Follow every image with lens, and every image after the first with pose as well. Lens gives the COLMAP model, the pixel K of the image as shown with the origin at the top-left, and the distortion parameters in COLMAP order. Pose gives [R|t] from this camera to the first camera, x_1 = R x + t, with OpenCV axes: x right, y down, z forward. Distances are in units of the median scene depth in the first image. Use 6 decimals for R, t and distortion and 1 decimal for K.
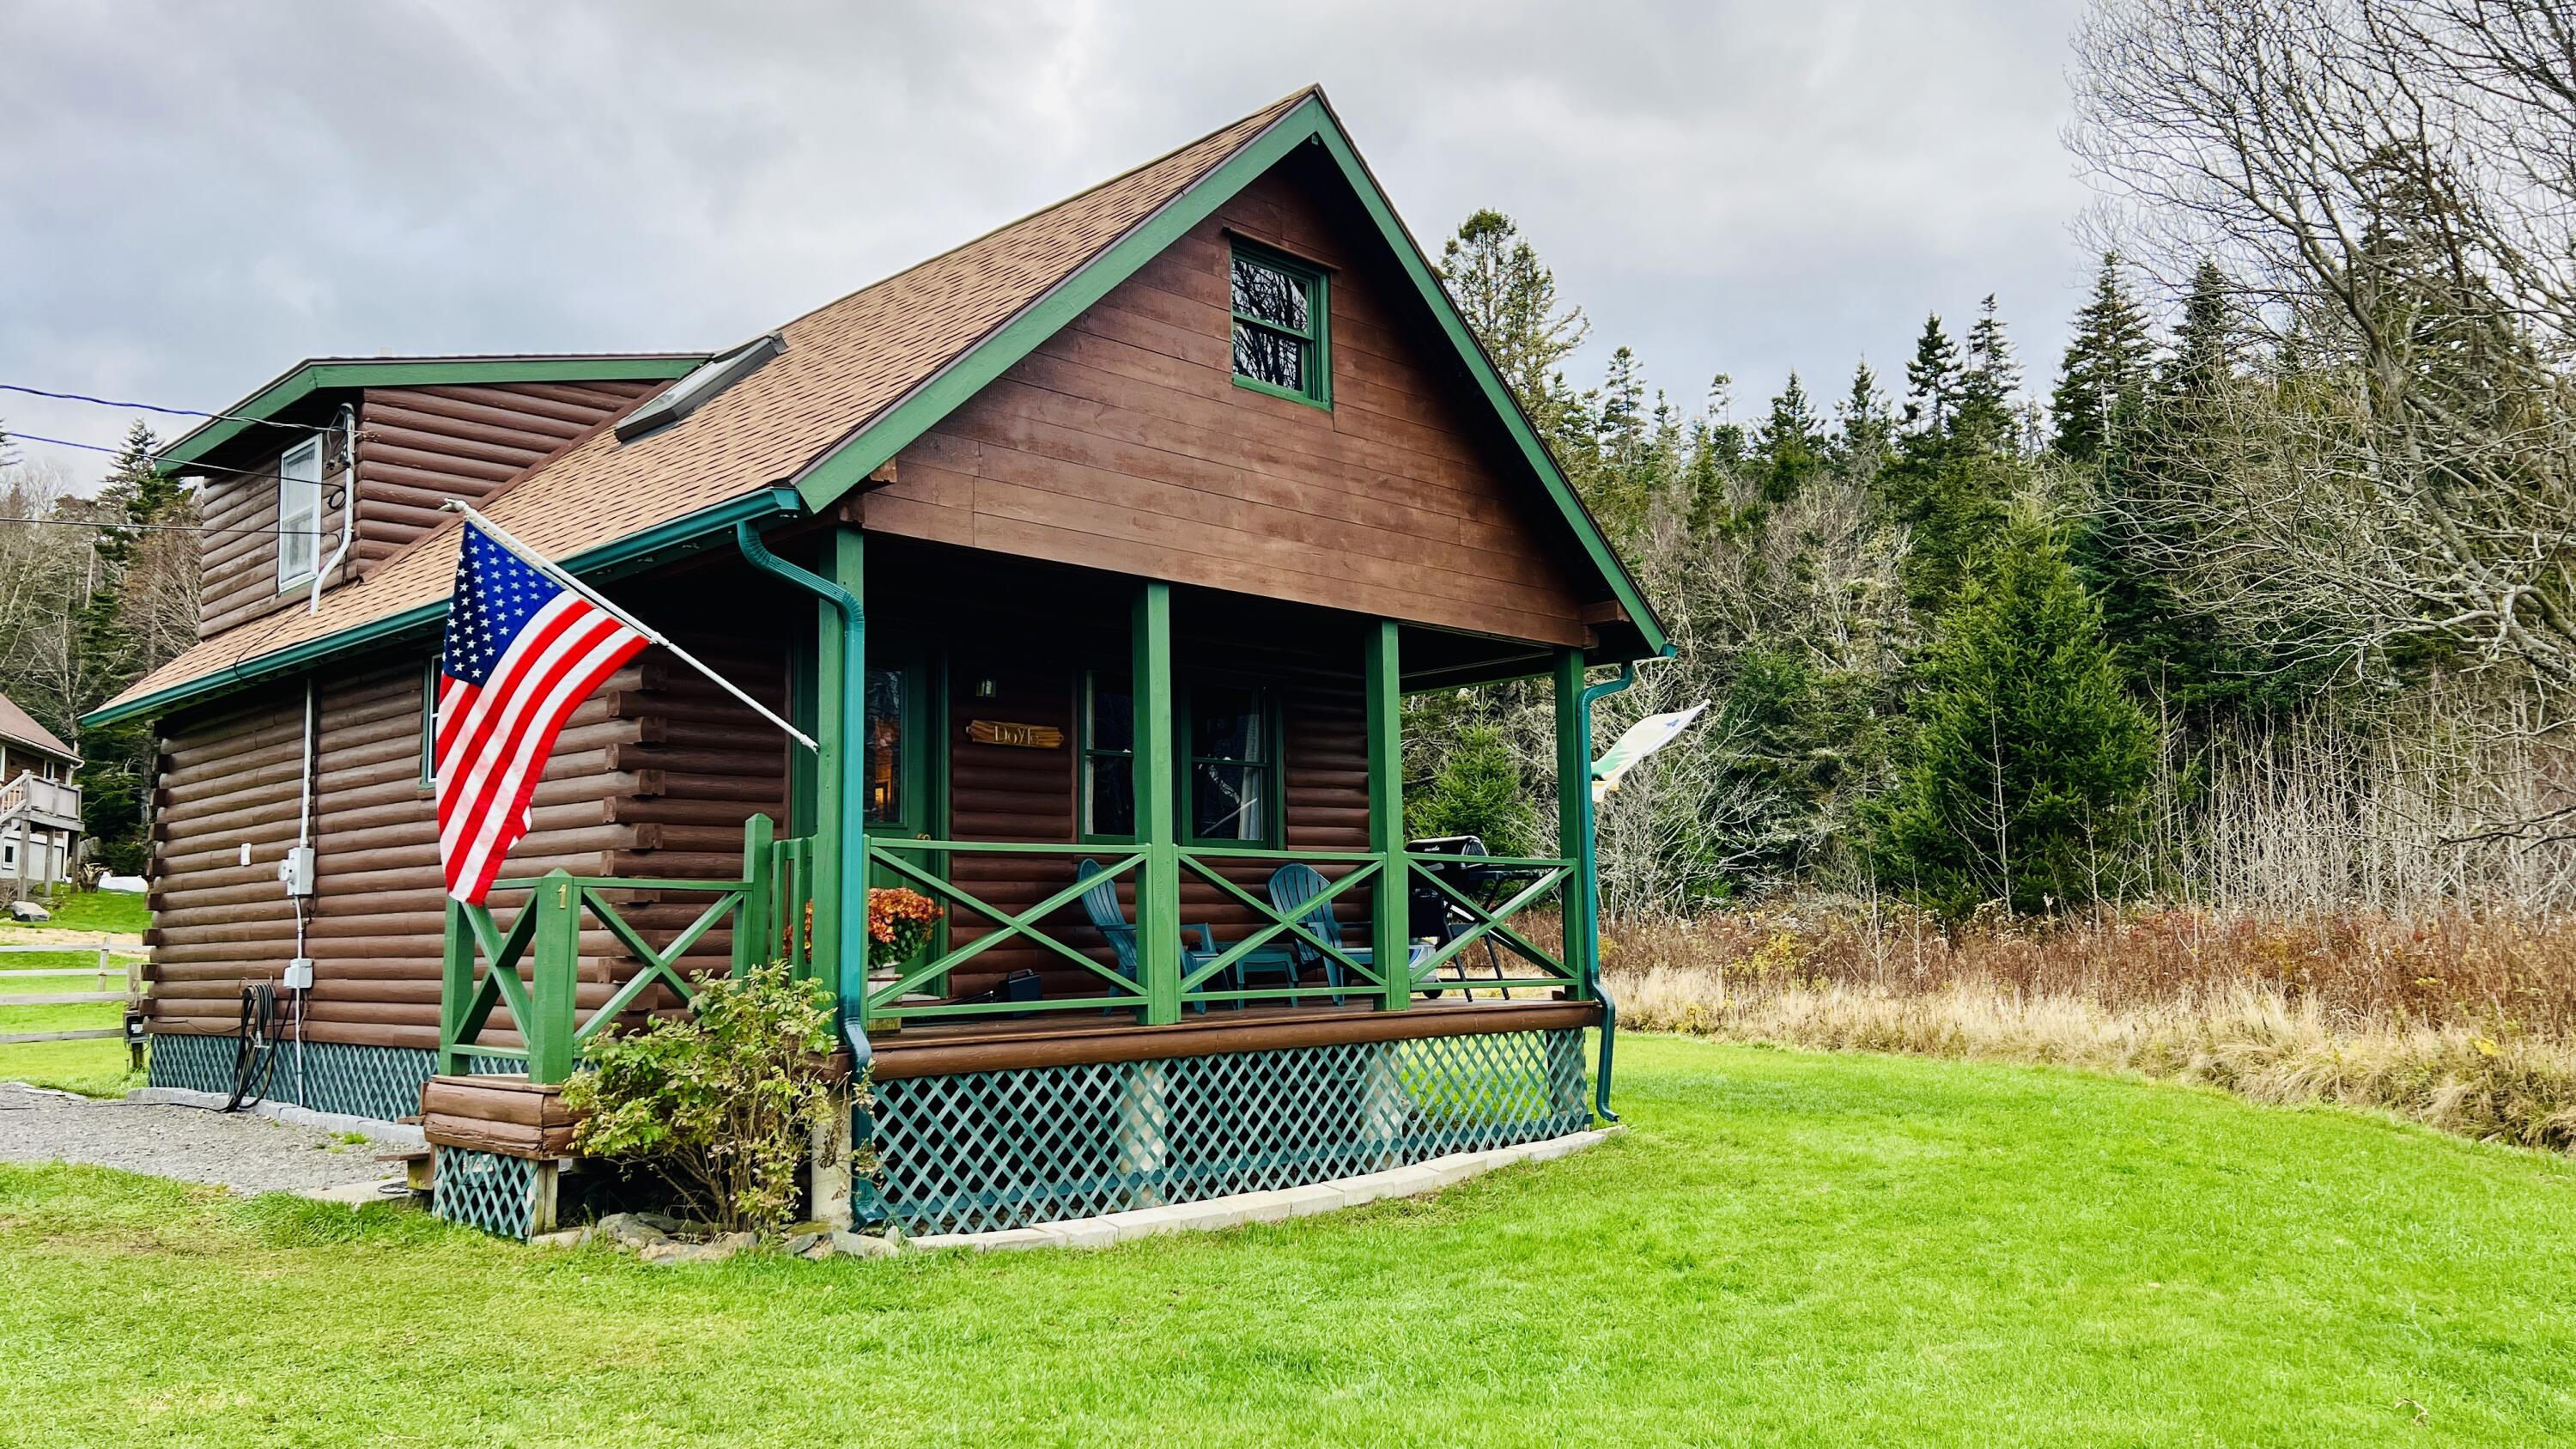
lens RADIAL K [[1914.2, 0, 1321.3], [0, 1914.2, 778.7], [0, 0, 1]] dist [0.009605, 0.002138]
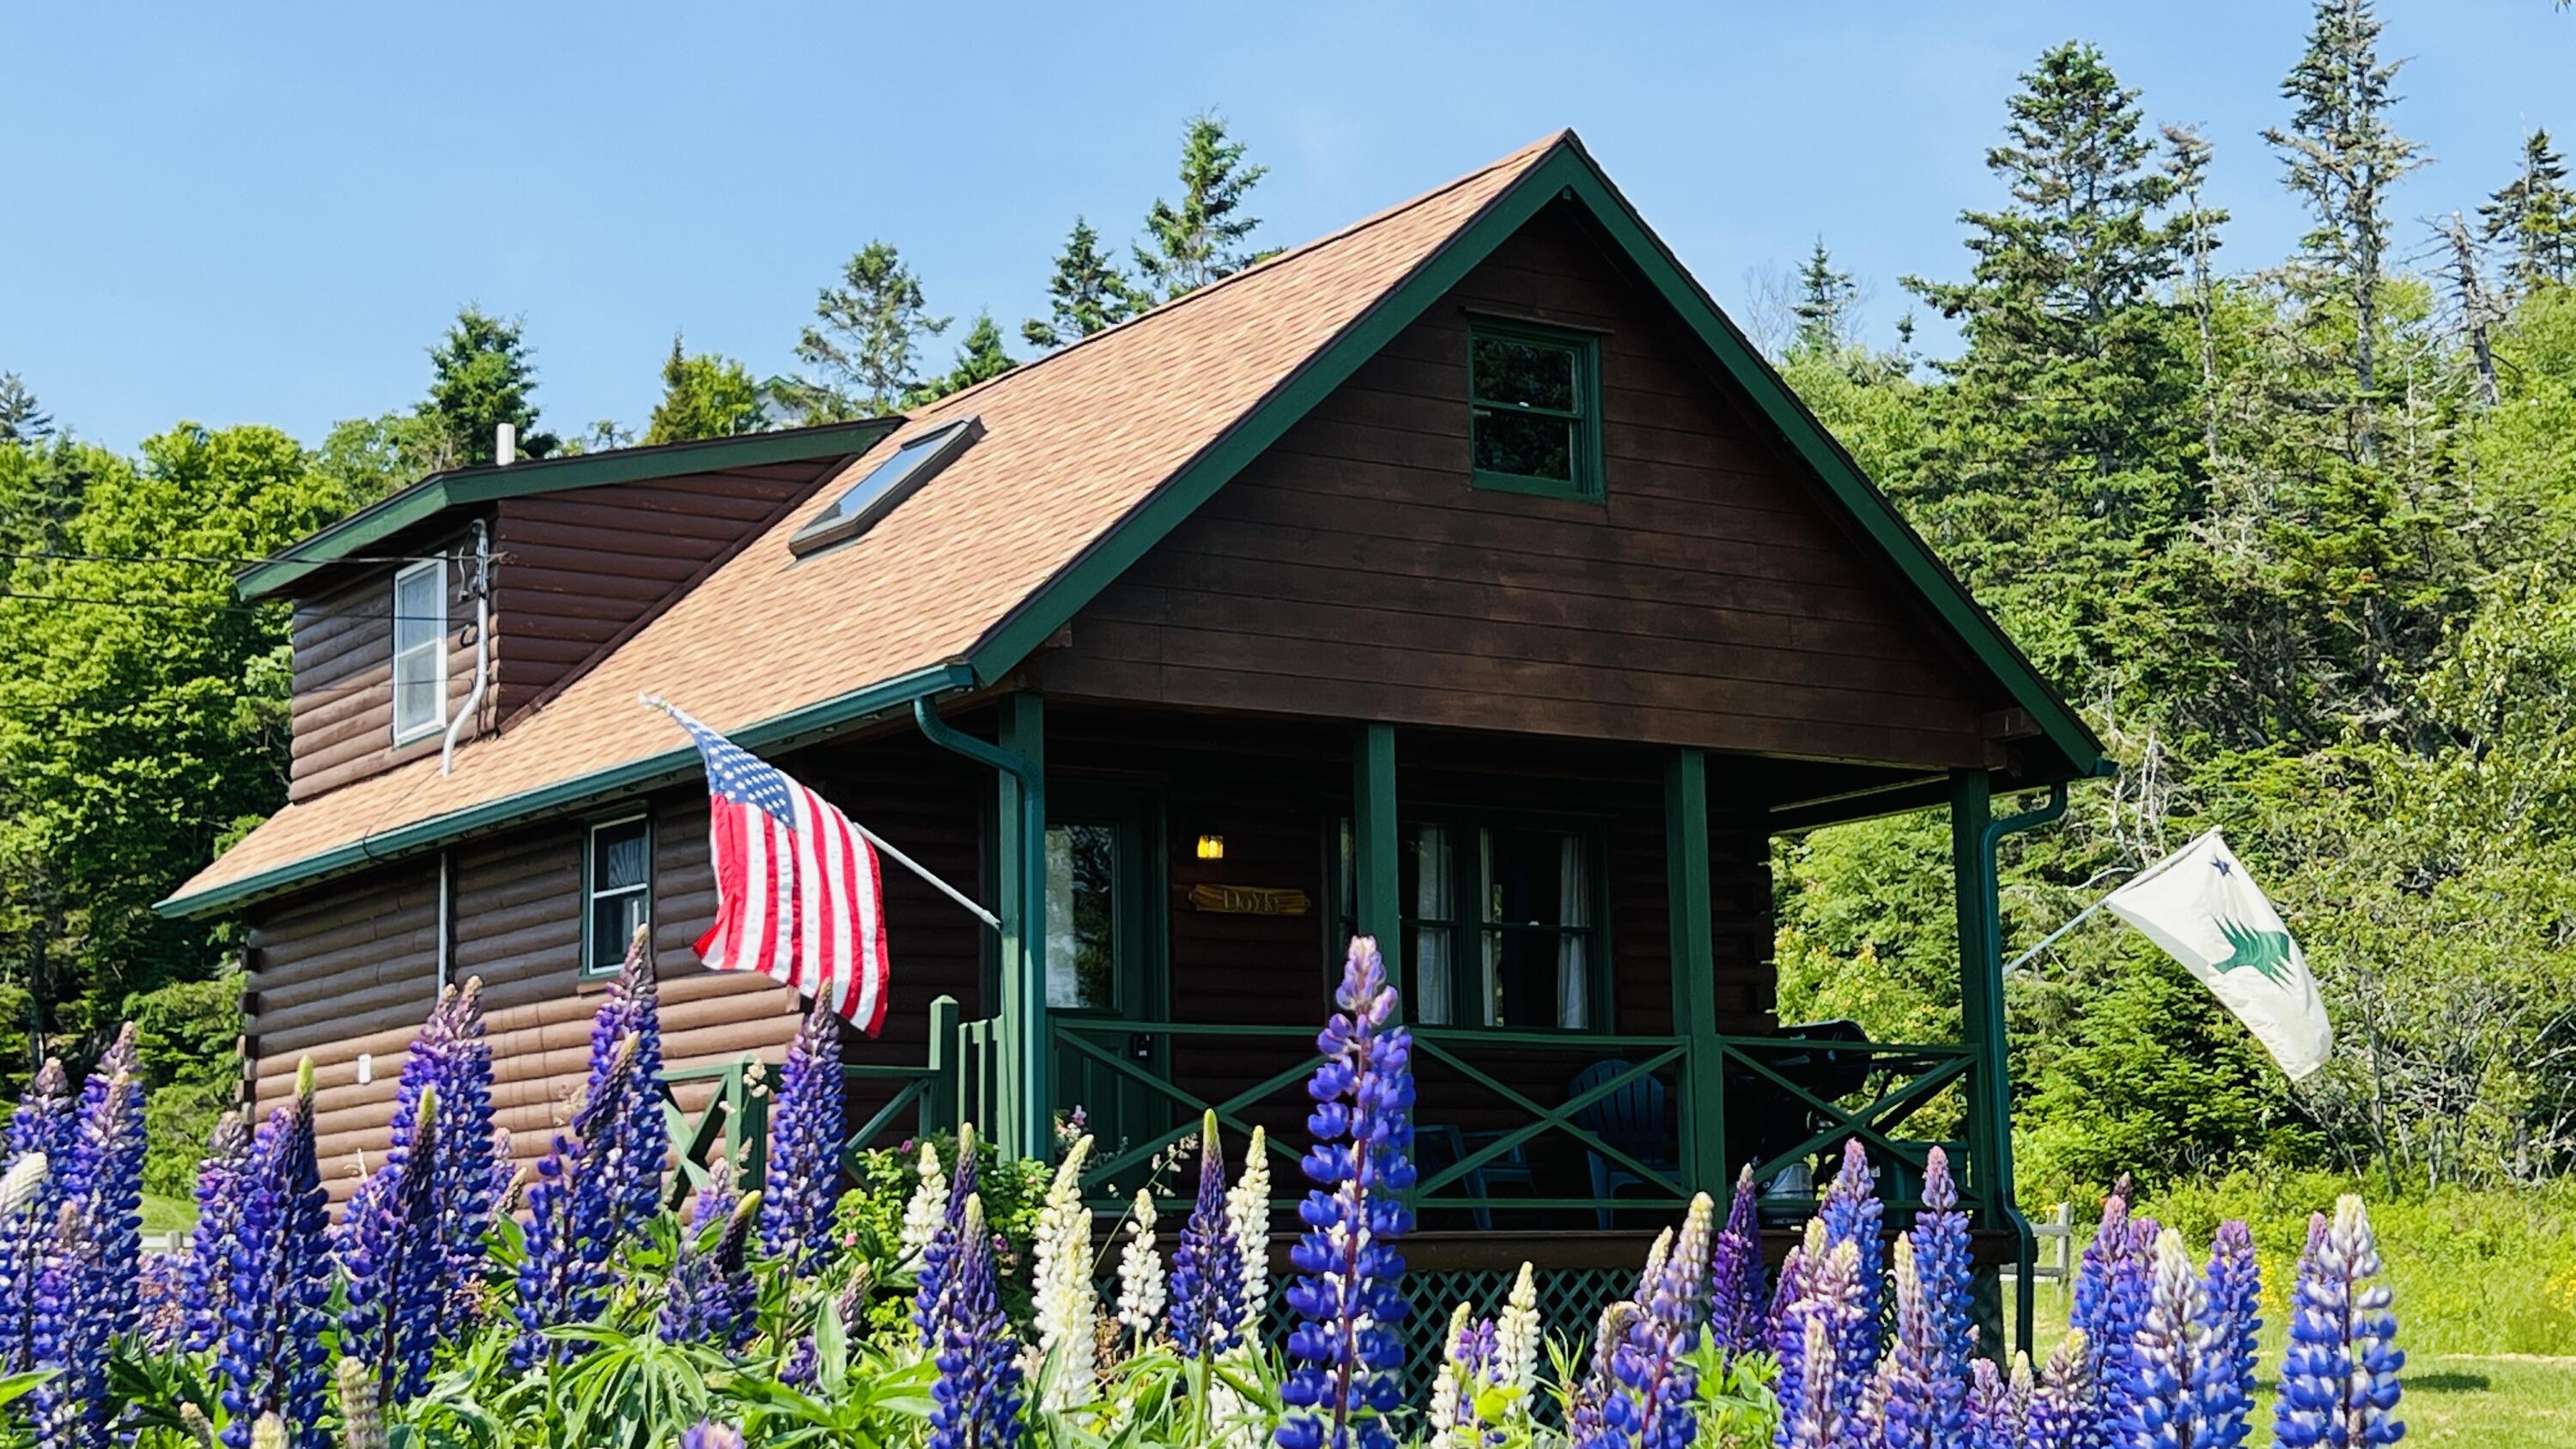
lens RADIAL K [[3934.9, 0, 1287.0], [0, 3934.9, 722.9], [0, 0, 1]] dist [0.064658, 0.000000]
pose [[0.975154, -0.035098, -0.218730, 0.249840], [0.022049, 0.997844, -0.061816, 0.006272], [0.220428, 0.055457, 0.973825, -0.713981]]
